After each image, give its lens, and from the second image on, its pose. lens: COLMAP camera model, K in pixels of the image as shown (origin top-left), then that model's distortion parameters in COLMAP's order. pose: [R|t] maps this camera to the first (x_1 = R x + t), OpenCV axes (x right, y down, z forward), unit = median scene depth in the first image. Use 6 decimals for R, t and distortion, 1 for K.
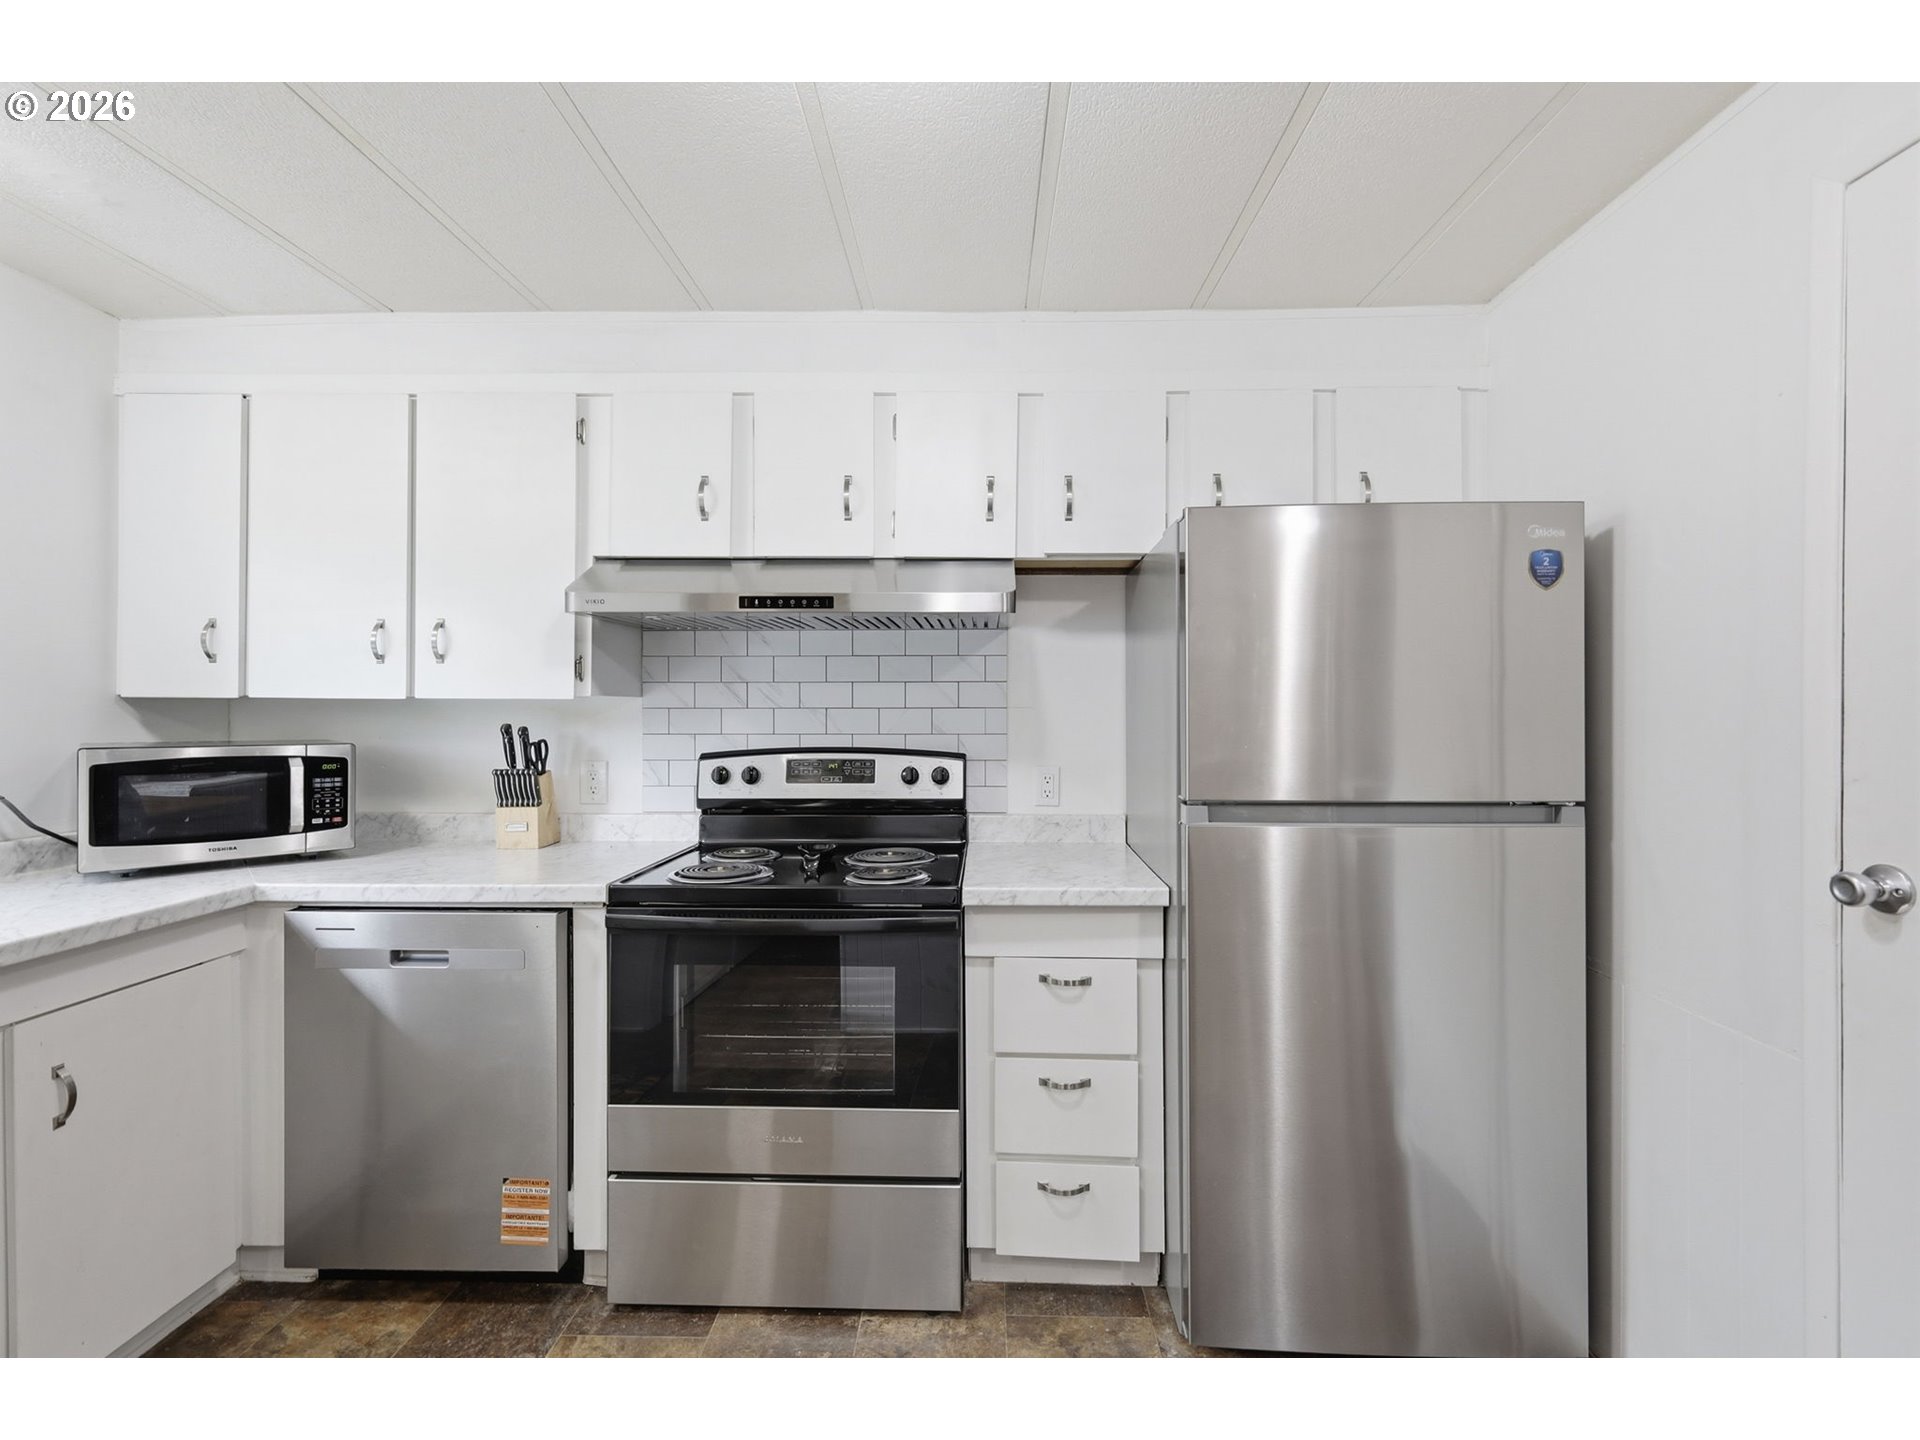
lens RADIAL K [[874.3, 0, 959.9], [0, 874.3, 713.5], [0, 0, 1]] dist [0.010016, 0.000157]
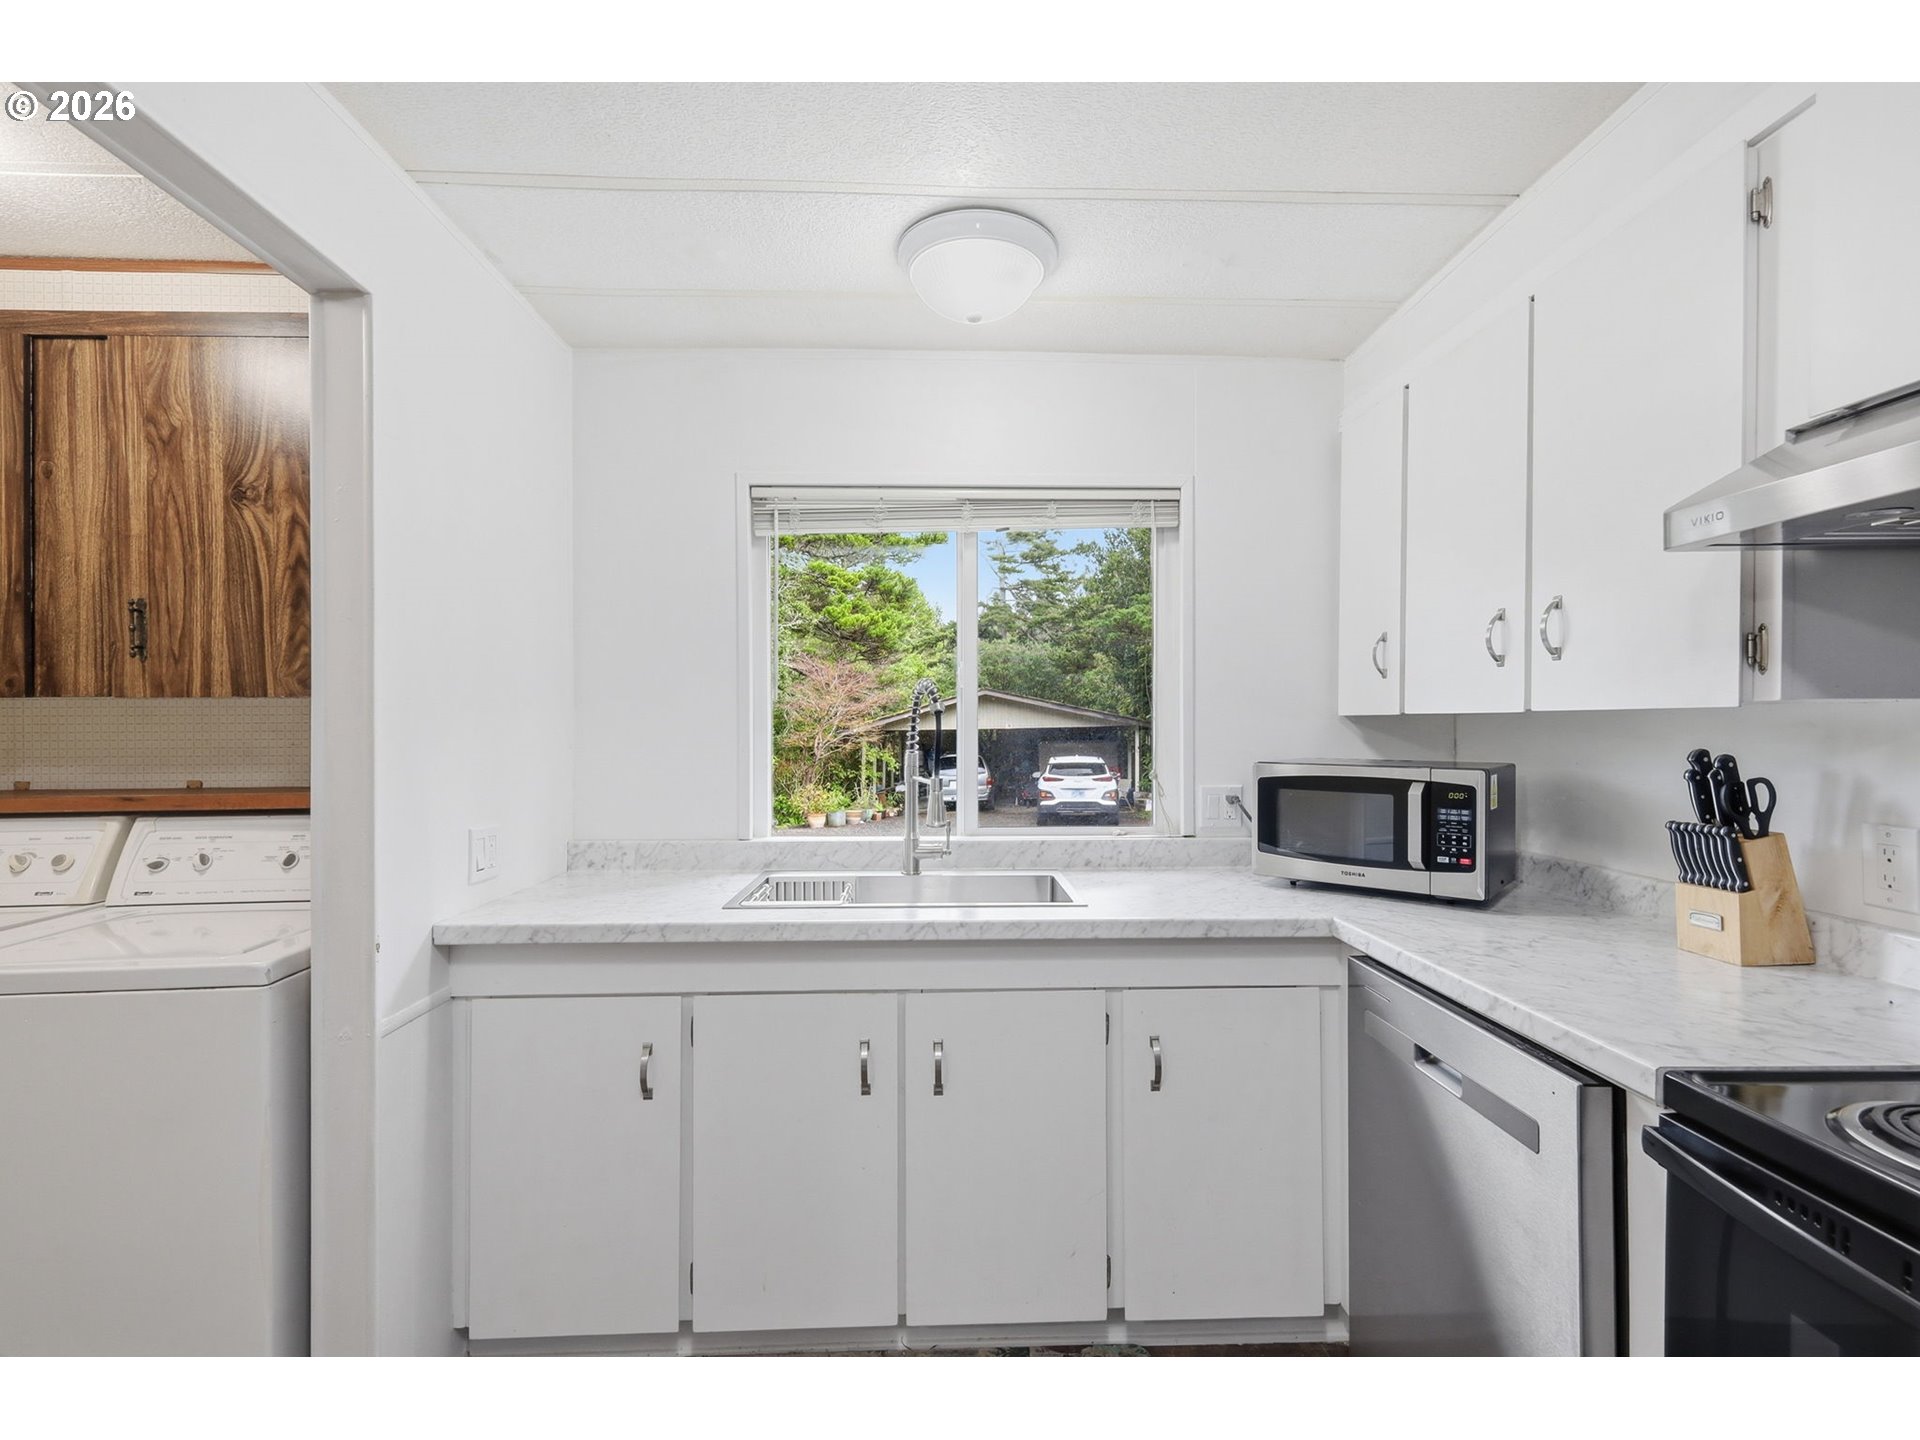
lens RADIAL K [[874.3, 0, 959.0], [0, 874.3, 724.8], [0, 0, 1]] dist [0.010016, 0.000157]
pose [[0.054072, -0.004102, -0.998529, 0.078772], [-0.000701, 0.999991, -0.004146, -0.002573], [0.998537, 0.000924, 0.054069, 0.485705]]
